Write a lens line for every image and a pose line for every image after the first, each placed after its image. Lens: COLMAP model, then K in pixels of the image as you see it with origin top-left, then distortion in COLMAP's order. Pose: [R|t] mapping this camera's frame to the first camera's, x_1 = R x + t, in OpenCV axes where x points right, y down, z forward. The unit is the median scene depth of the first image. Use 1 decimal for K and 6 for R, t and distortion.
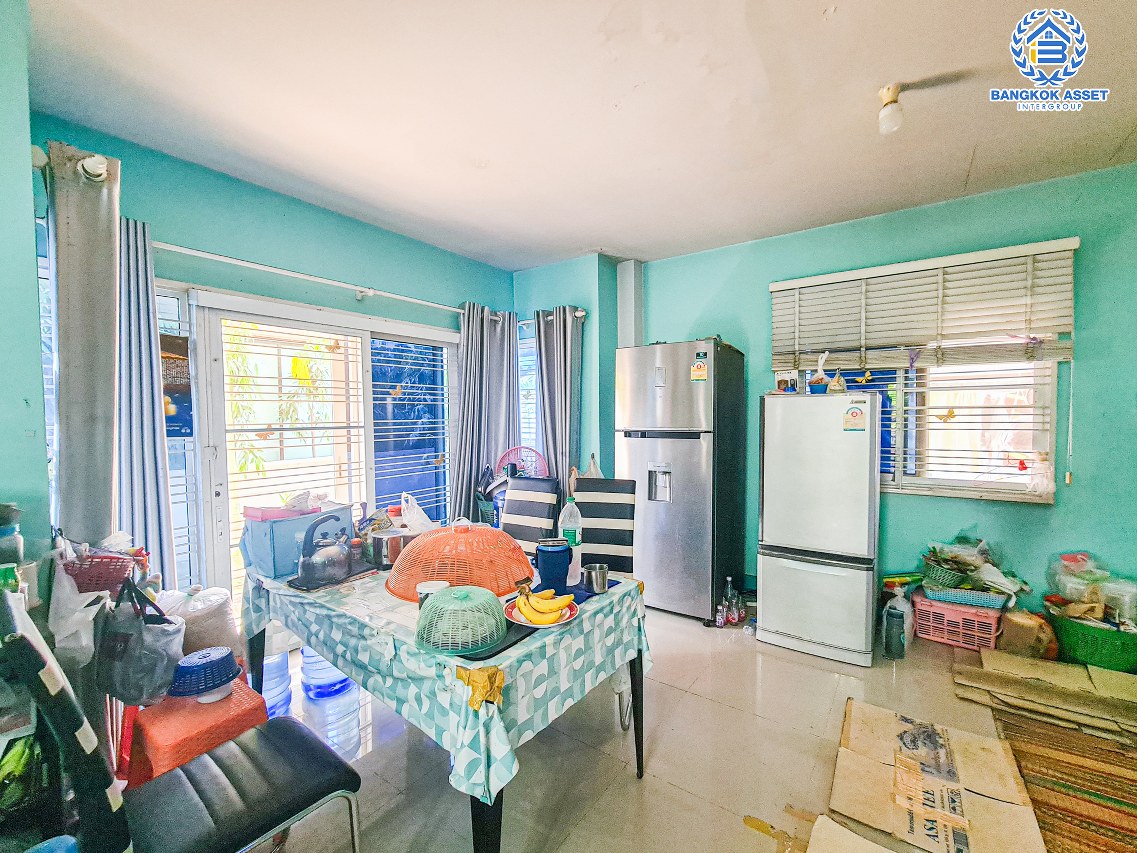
lens RADIAL K [[466.4, 0, 569.9], [0, 466.4, 431.9], [0, 0, 1]] dist [-0.014036, -0.000519]
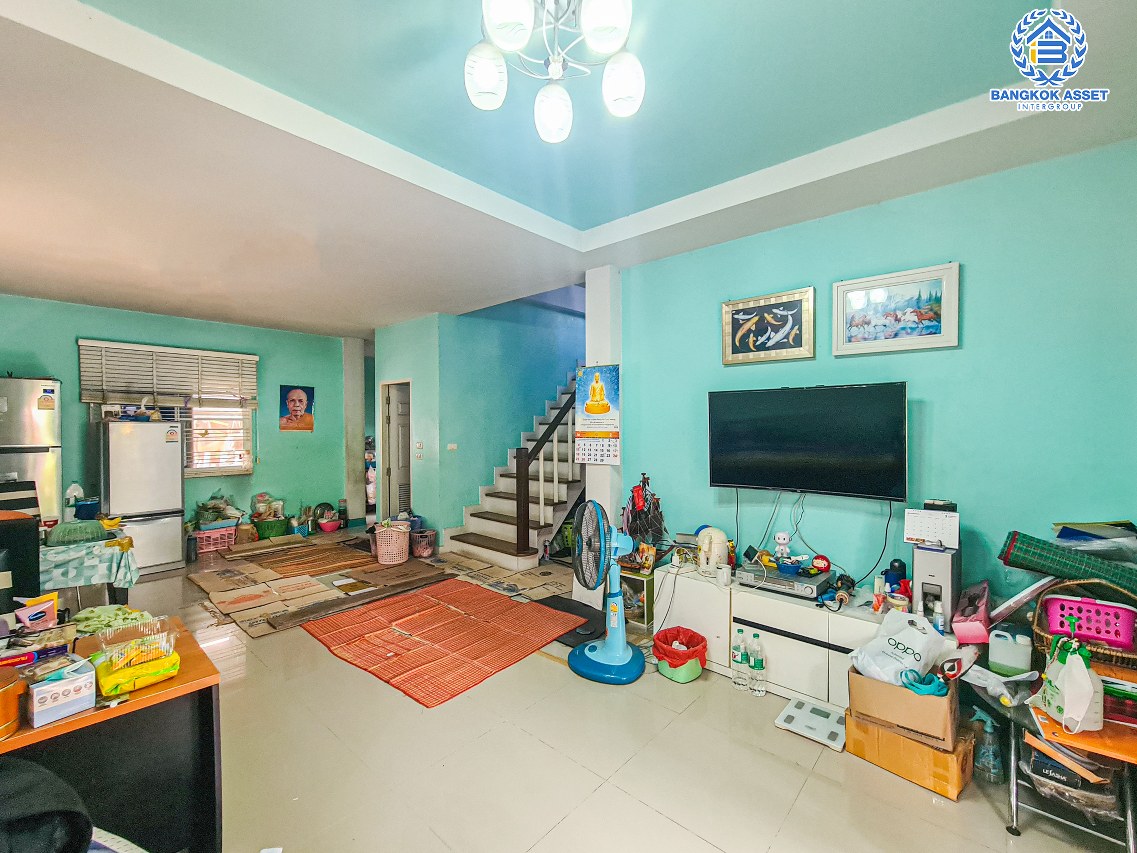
lens RADIAL K [[466.4, 0, 569.9], [0, 466.4, 431.9], [0, 0, 1]] dist [-0.014036, -0.000519]
pose [[0.067652, -0.005359, 0.997695, -1.037172], [0.038875, 0.999240, 0.002731, 0.011475], [-0.996951, 0.038601, 0.067809, -0.663206]]
